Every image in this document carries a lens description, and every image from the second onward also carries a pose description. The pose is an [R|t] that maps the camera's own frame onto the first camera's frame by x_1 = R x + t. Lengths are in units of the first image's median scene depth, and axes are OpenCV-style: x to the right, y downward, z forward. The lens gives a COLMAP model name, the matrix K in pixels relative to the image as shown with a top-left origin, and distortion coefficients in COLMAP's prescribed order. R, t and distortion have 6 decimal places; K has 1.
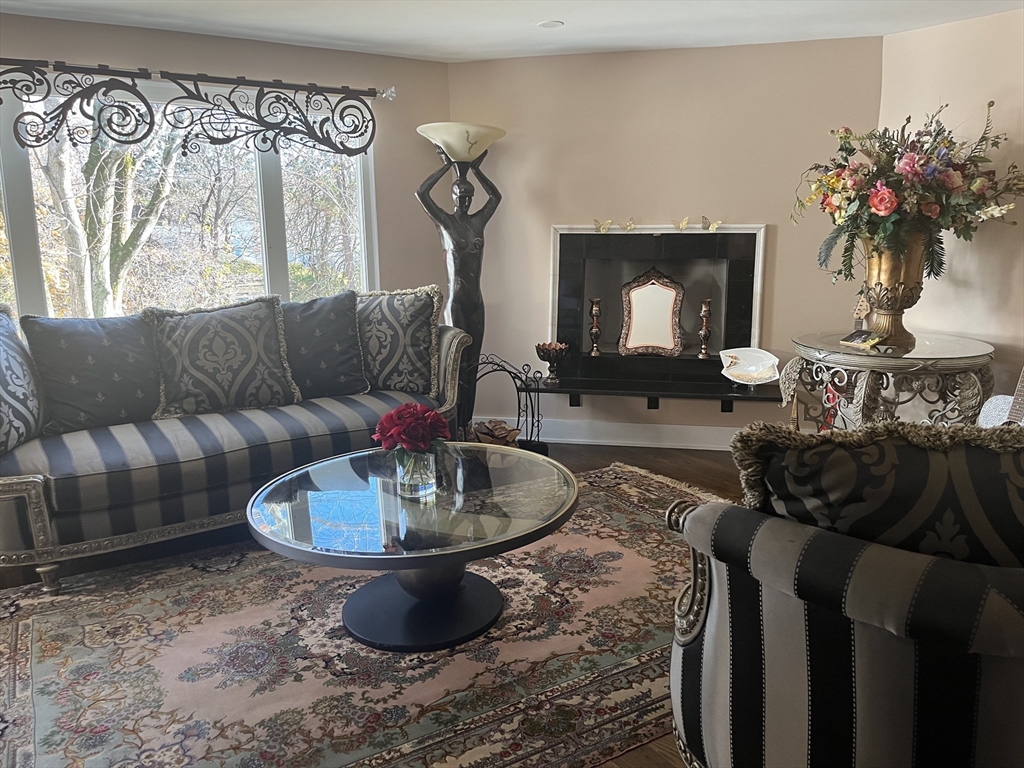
lens RADIAL K [[772.3, 0, 512.0], [0, 772.3, 384.0], [0, 0, 1]] dist [0.090415, -0.121981]
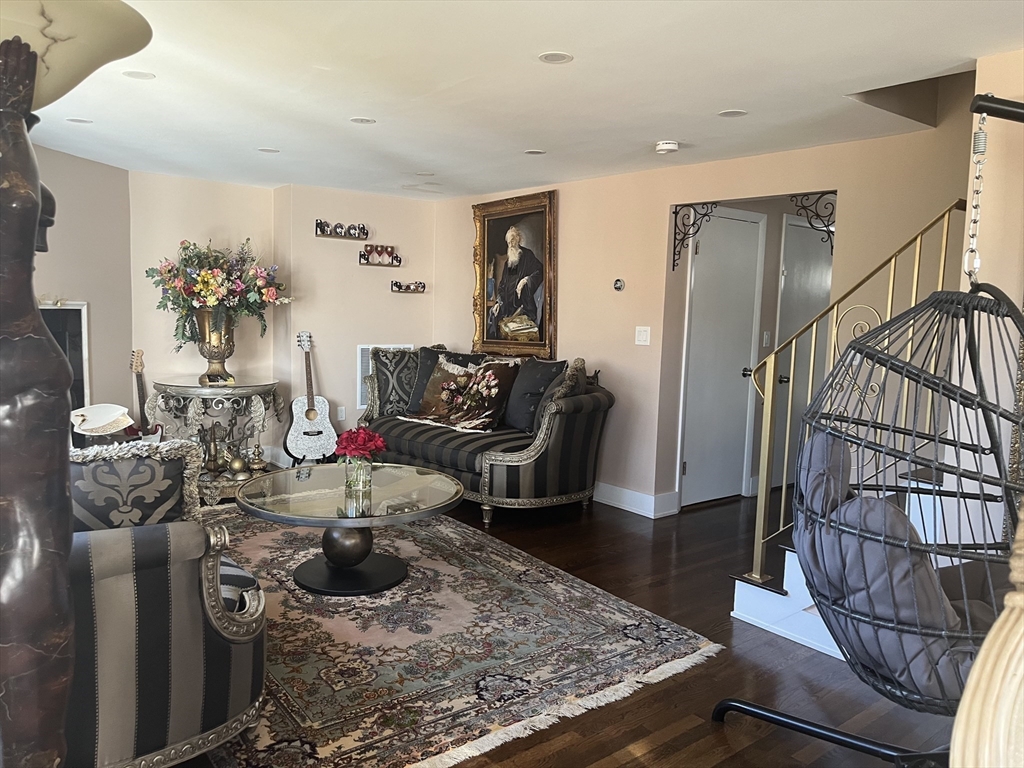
lens RADIAL K [[772.3, 0, 512.0], [0, 772.3, 384.0], [0, 0, 1]] dist [0.090415, -0.121981]
pose [[-0.105199, -0.092938, 0.990099, -1.579004], [0.174303, 0.978487, 0.110368, -0.164910], [-0.979056, 0.184188, -0.086736, 0.797151]]
